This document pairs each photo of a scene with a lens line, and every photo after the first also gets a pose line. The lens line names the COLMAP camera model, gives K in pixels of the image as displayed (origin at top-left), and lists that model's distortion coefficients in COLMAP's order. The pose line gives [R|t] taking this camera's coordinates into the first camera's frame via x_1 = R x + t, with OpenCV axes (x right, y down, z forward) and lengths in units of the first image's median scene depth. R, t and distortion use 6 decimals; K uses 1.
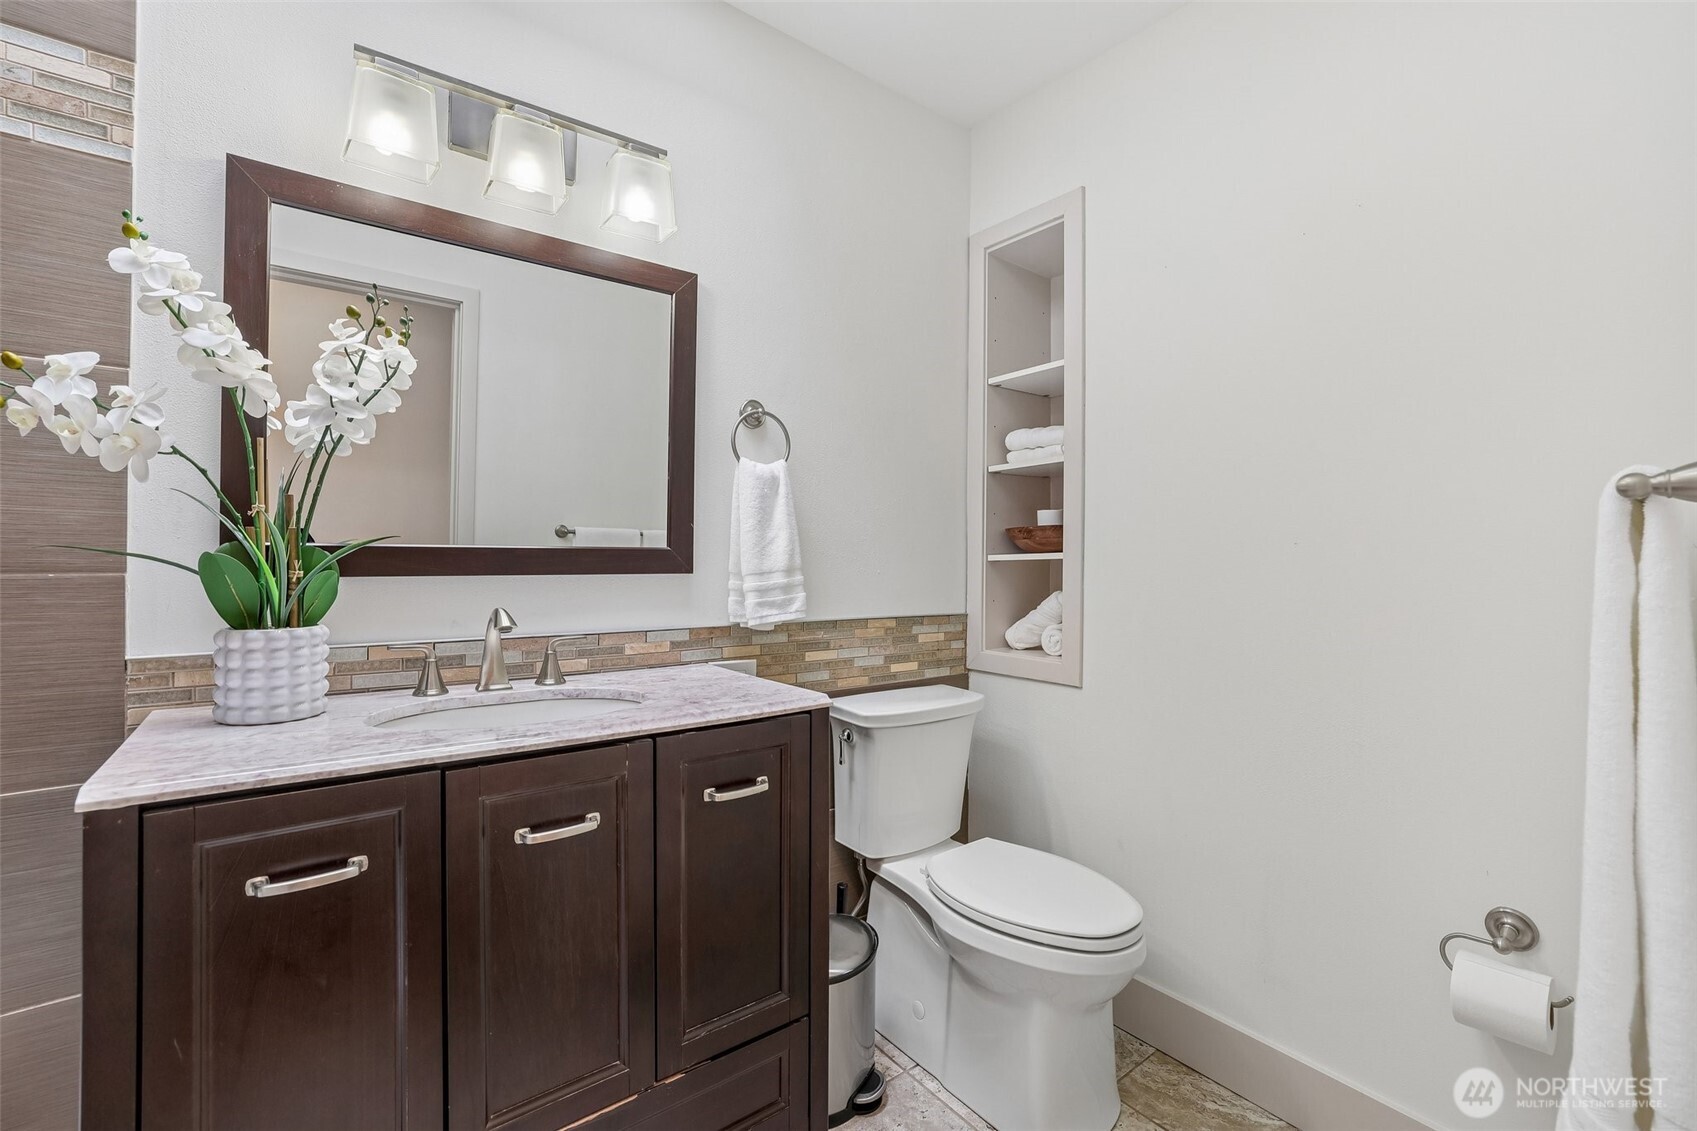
lens RADIAL K [[721.5, 0, 847.4], [0, 721.5, 559.5], [0, 0, 1]] dist [-0.024782, 0.002545]
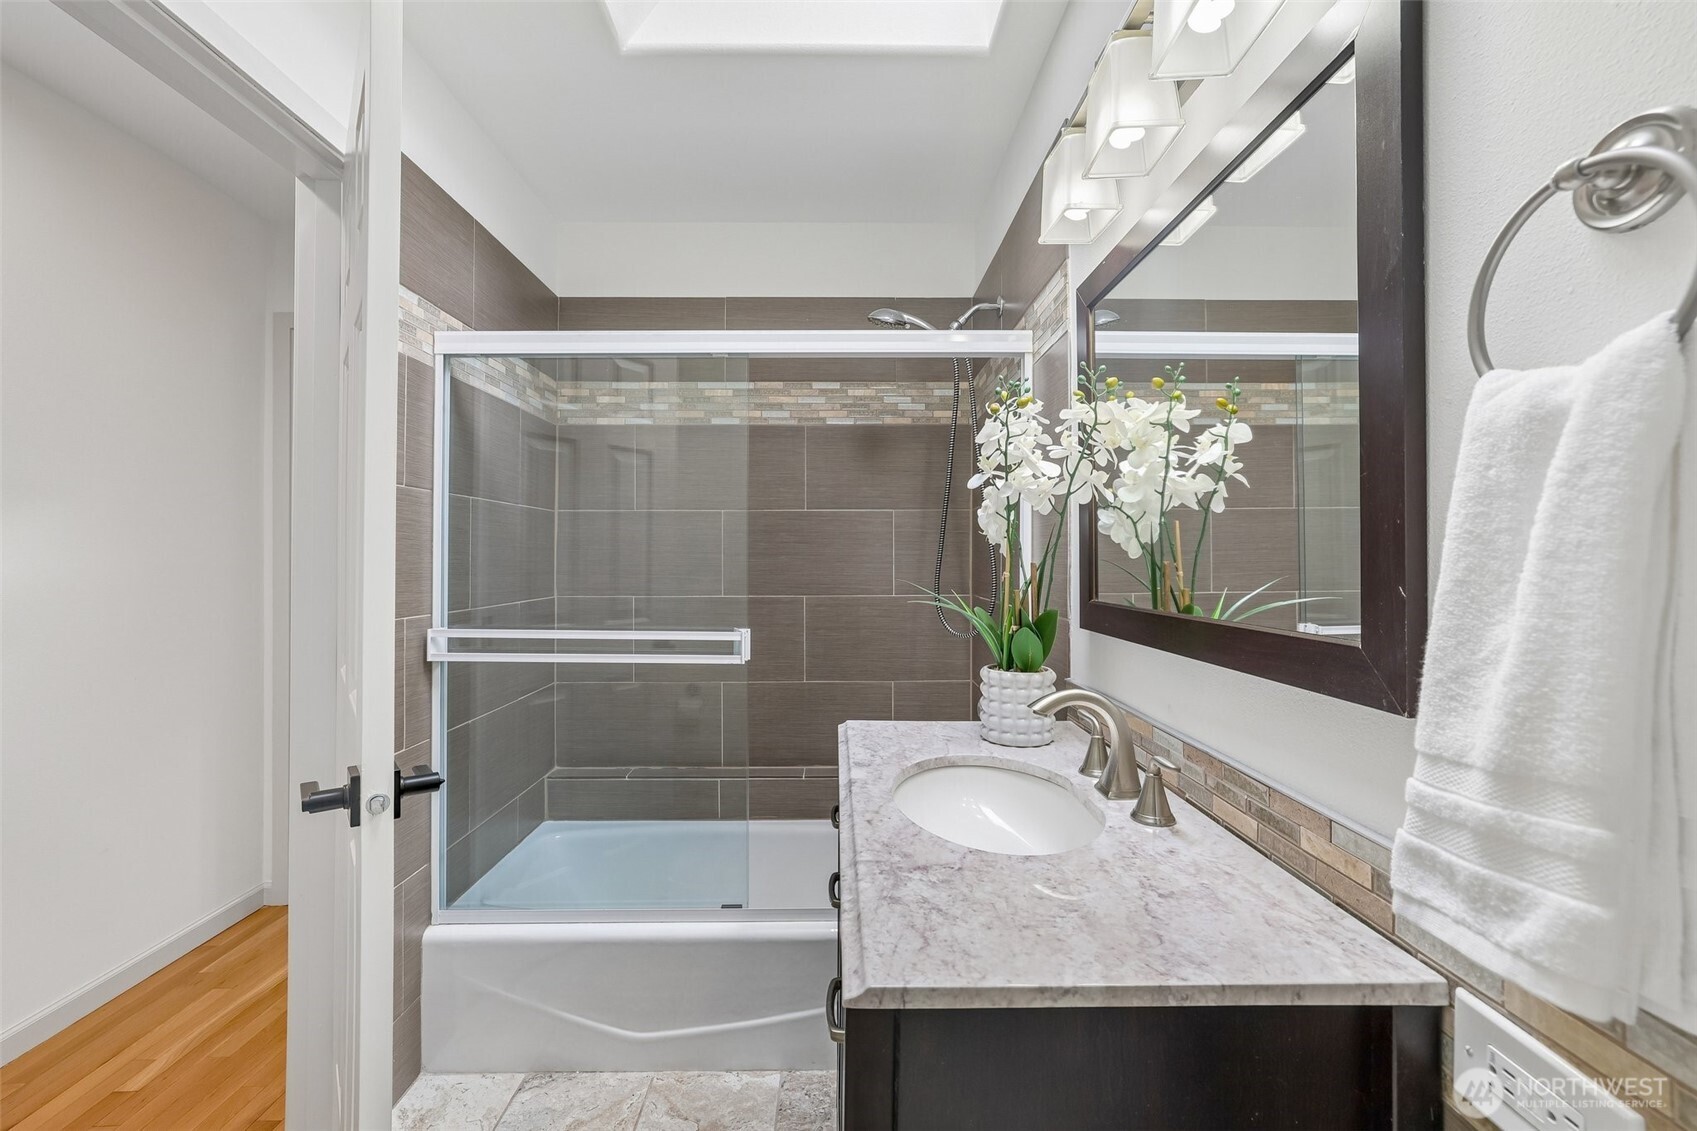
lens RADIAL K [[721.5, 0, 847.1], [0, 721.5, 559.5], [0, 0, 1]] dist [-0.024782, 0.002545]
pose [[-0.611889, -0.009392, -0.790888, 0.262739], [-0.006126, 0.999956, -0.007135, -0.059361], [0.790920, 0.000479, -0.611919, 0.986409]]
